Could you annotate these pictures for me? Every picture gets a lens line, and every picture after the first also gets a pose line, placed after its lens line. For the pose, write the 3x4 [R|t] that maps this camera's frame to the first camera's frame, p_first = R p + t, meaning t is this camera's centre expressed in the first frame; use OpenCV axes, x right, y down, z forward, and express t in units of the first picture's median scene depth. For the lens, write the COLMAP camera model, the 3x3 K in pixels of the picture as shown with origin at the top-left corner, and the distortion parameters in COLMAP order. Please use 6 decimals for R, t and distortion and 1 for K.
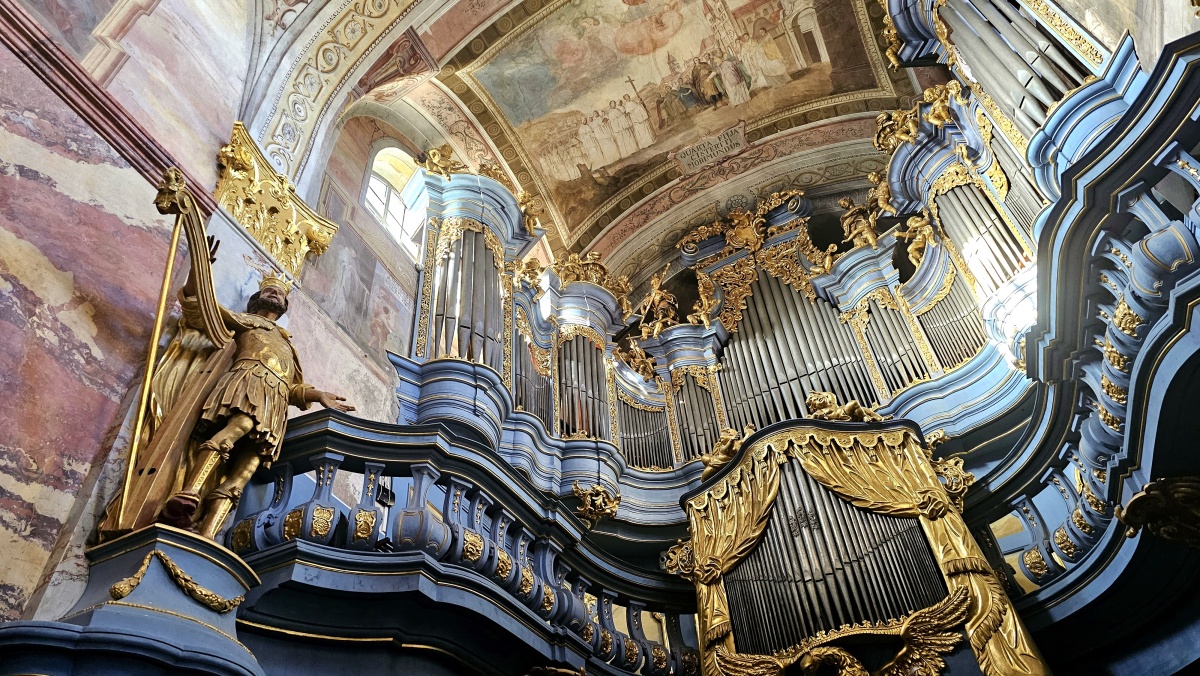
lens RADIAL K [[795.6, 0, 598.3], [0, 795.6, 336.4], [0, 0, 1]] dist [0.026951, -0.022241]
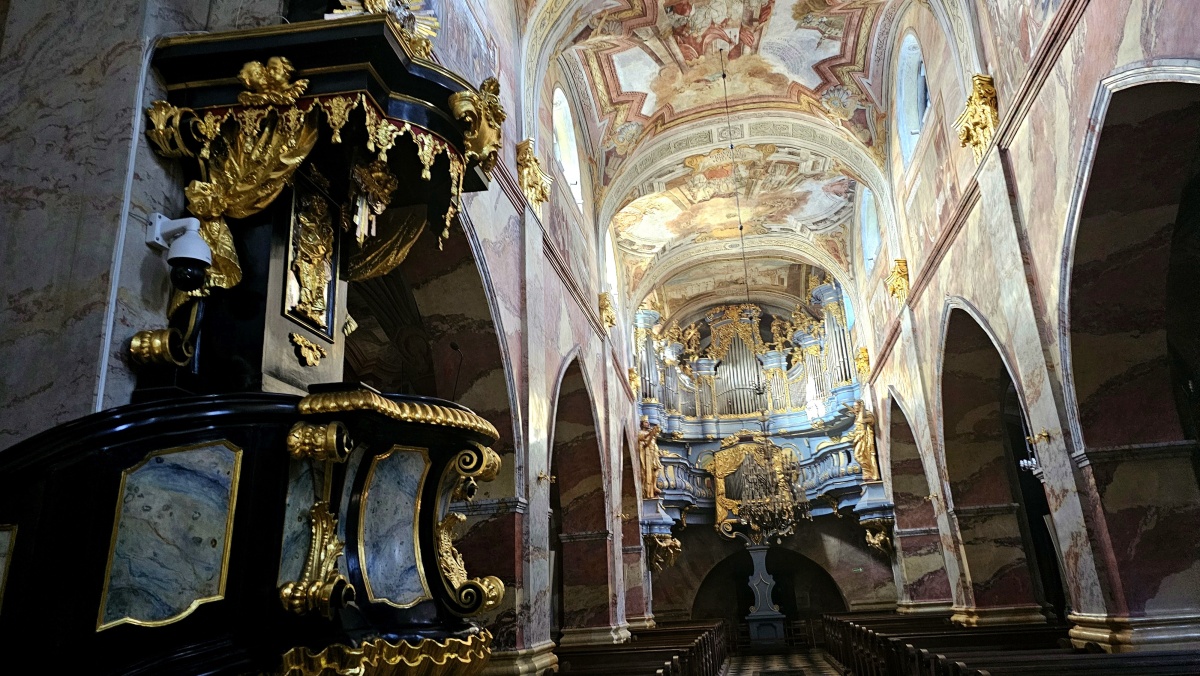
lens RADIAL K [[795.6, 0, 602.1], [0, 795.6, 336.0], [0, 0, 1]] dist [0.026951, -0.022241]
pose [[0.960260, 0.102161, 0.259739, -1.453985], [-0.205279, 0.889033, 0.409245, -1.730204], [-0.189108, -0.446300, 0.874674, -1.907369]]
